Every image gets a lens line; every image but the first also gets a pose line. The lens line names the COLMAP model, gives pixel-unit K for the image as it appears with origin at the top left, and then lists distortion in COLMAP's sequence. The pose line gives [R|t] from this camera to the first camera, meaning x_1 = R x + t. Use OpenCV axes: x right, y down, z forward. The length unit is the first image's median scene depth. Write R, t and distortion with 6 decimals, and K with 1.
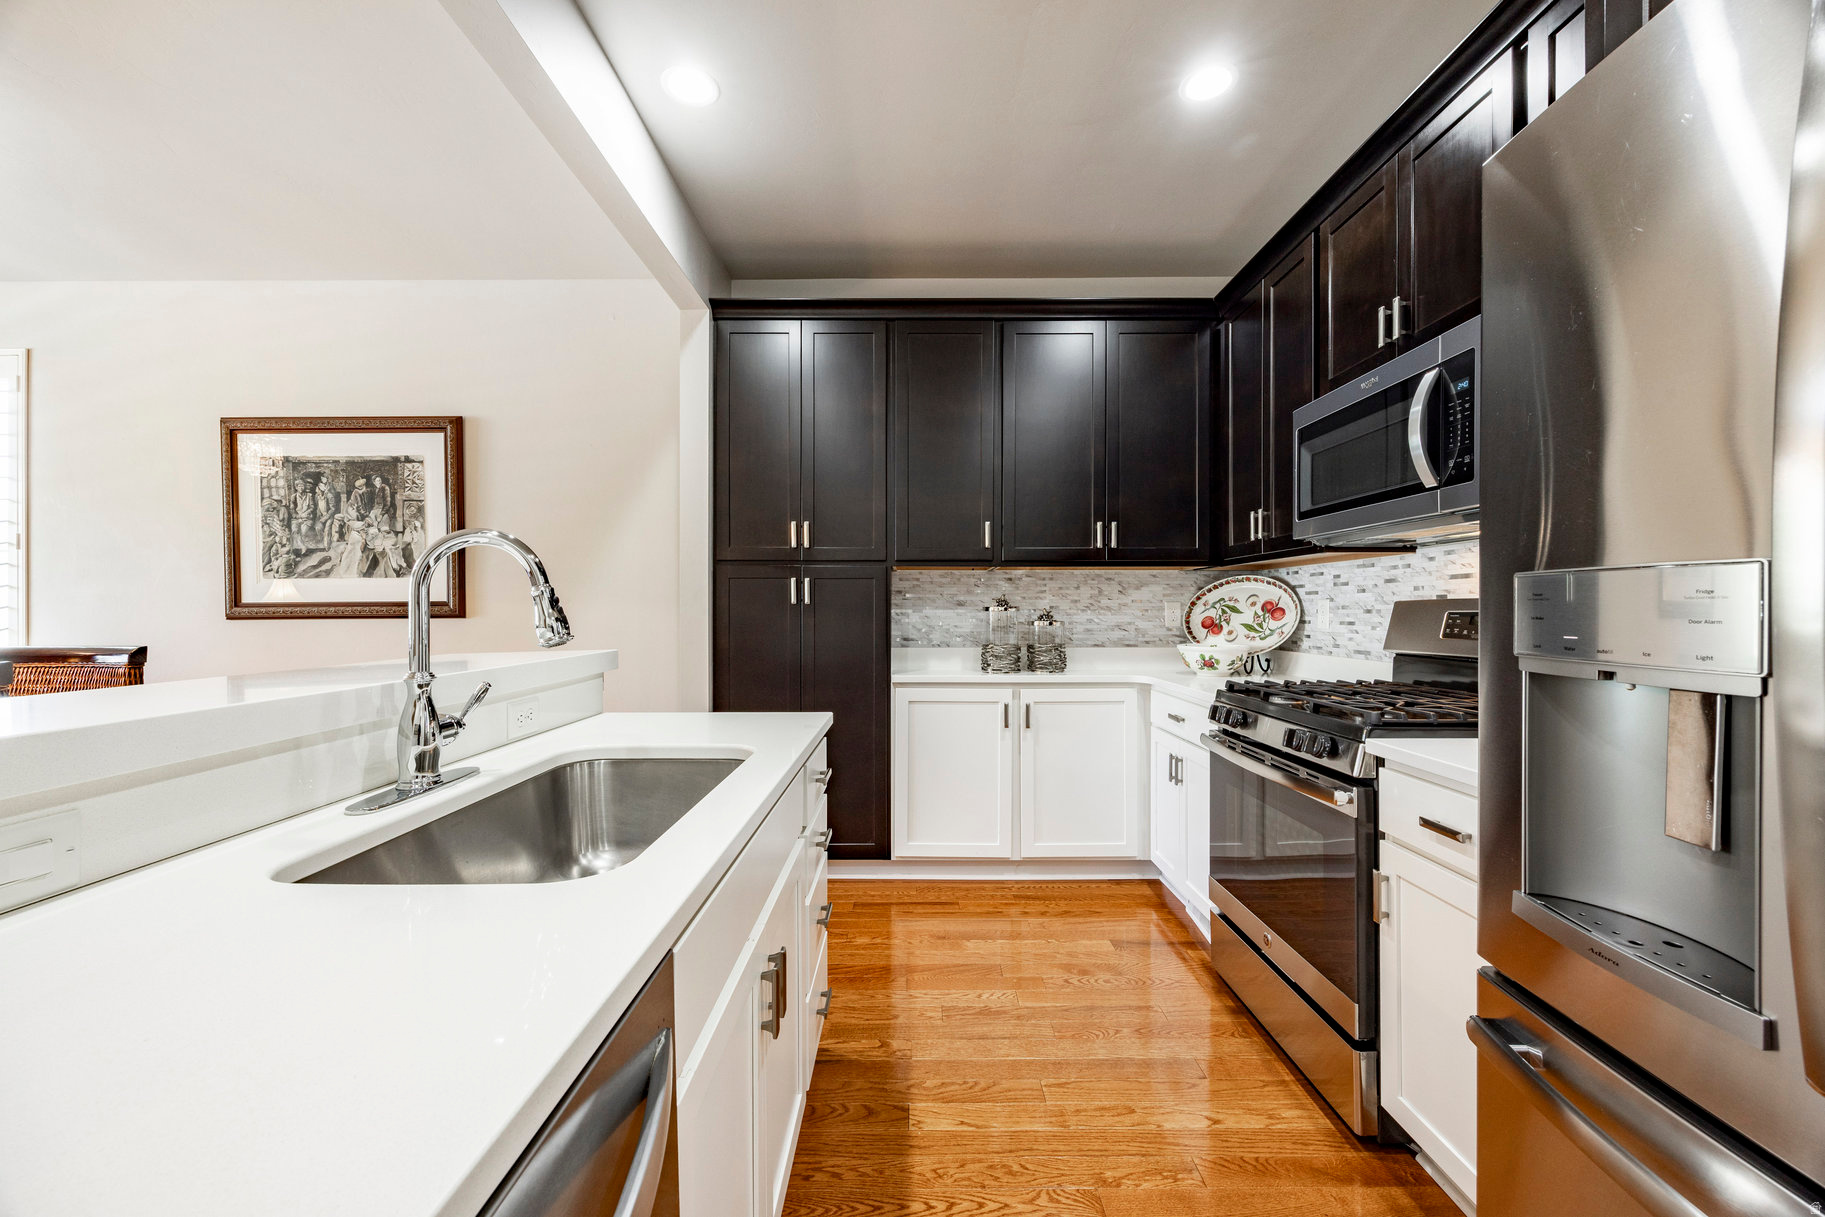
lens RADIAL K [[696.0, 0, 912.5], [0, 696.0, 608.5], [0, 0, 1]] dist [-0.002156, -0.000106]
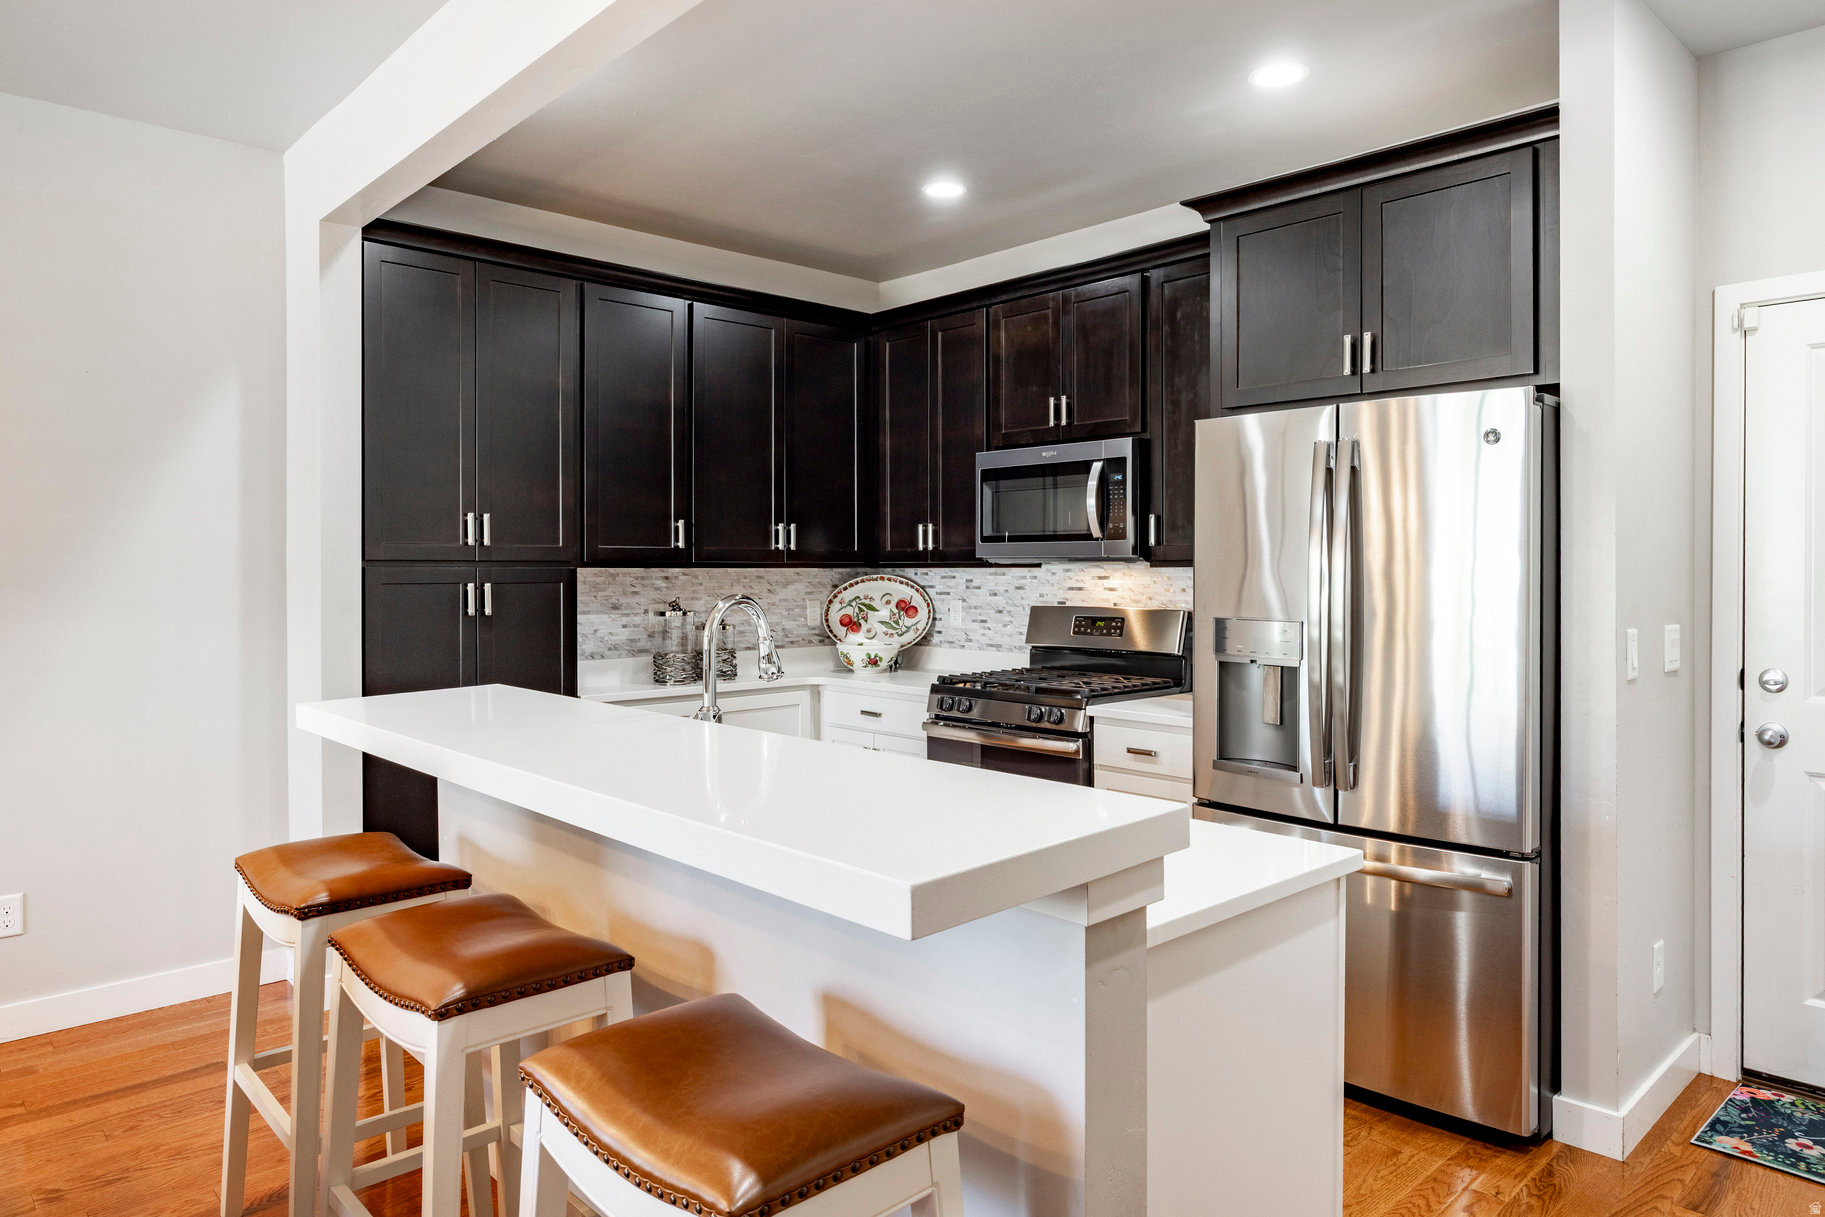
lens RADIAL K [[1149.6, 0, 907.0], [0, 1149.6, 572.0], [0, 0, 1]] dist [-0.000009, -0.000517]
pose [[0.733009, -0.002785, 0.680213, -0.649656], [-0.000141, 0.999991, 0.004246, -0.057802], [-0.680219, -0.003208, 0.733002, -0.284061]]
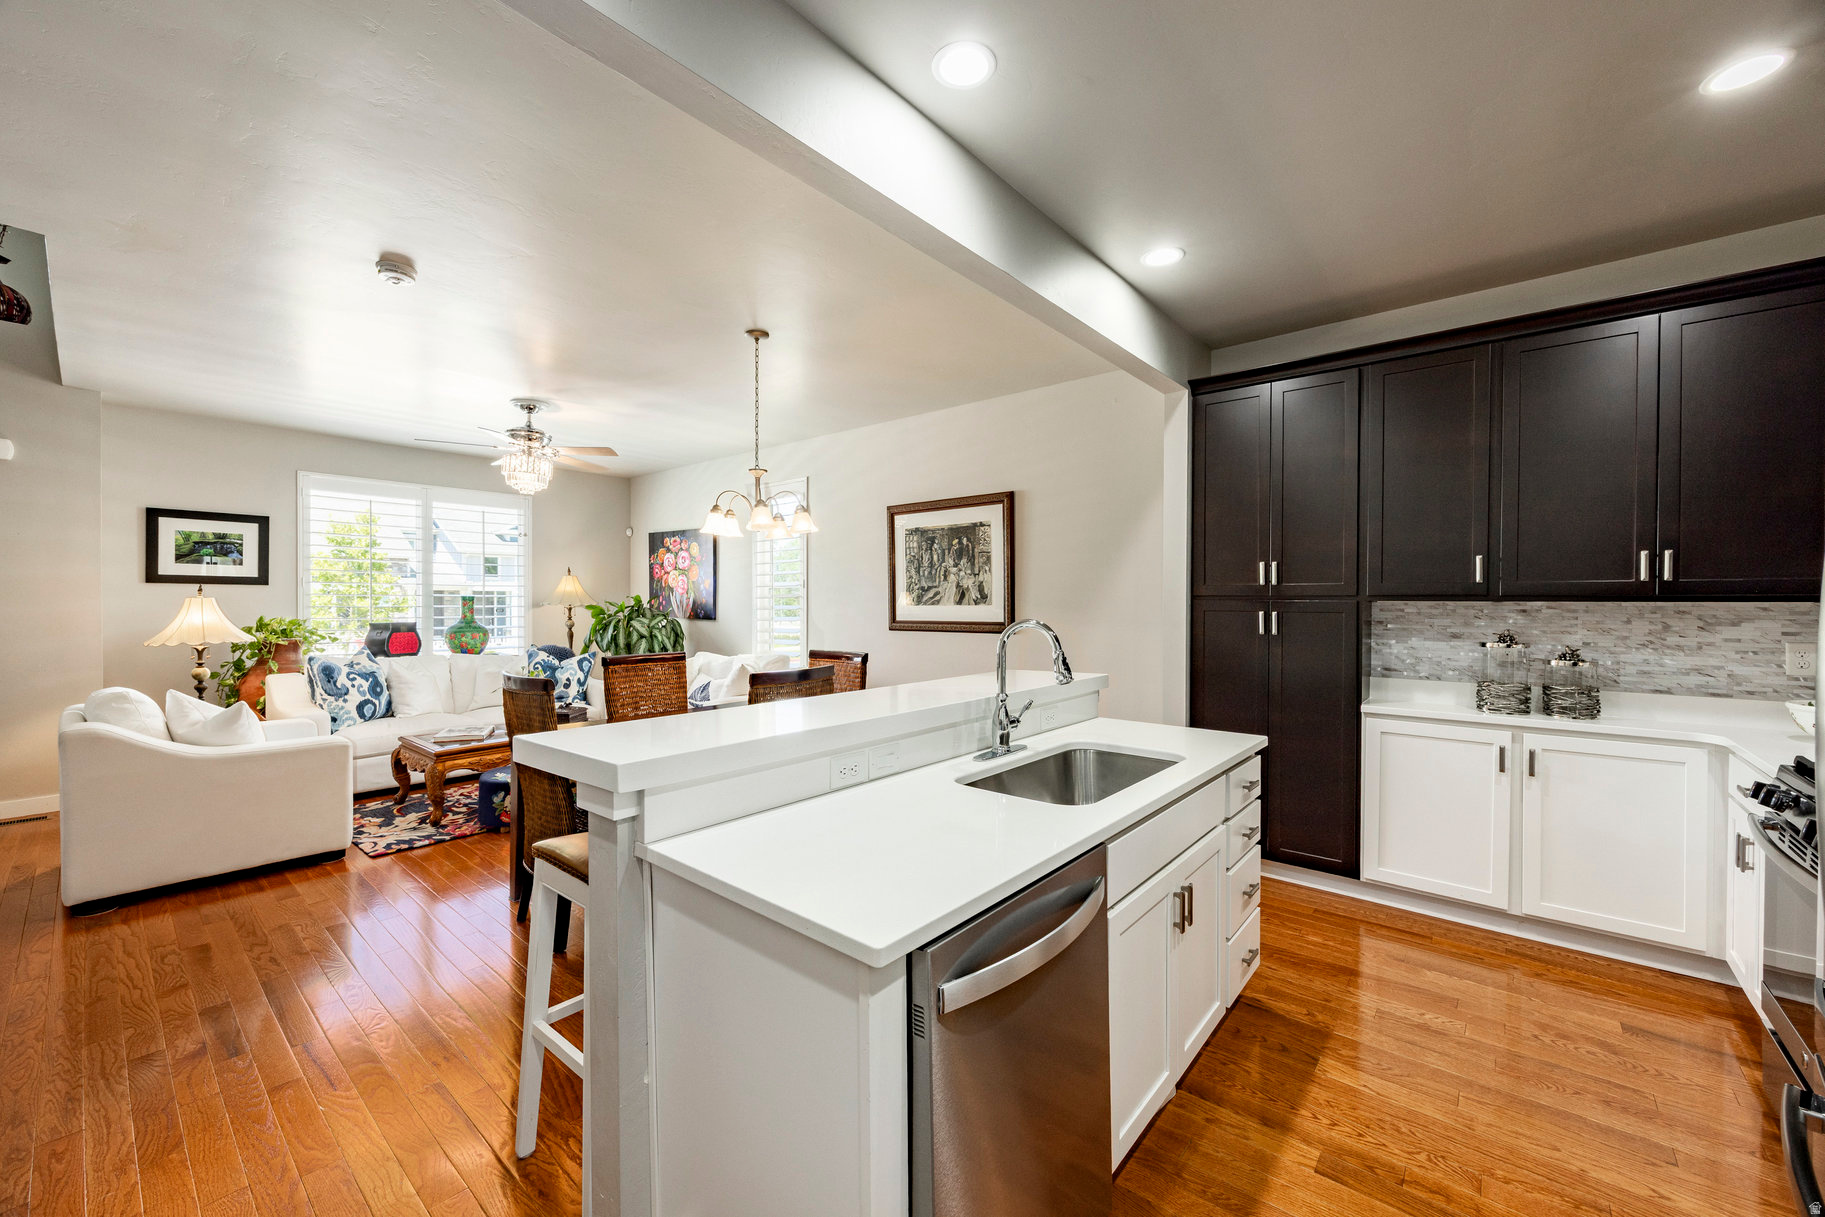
lens RADIAL K [[702.2, 0, 922.9], [0, 702.2, 611.9], [0, 0, 1]] dist [-0.001044, -0.000026]
pose [[0.768750, 0.012319, -0.639431, 0.127195], [-0.002233, 0.999860, 0.016578, -0.056478], [0.639546, -0.011316, 0.768670, -0.219359]]
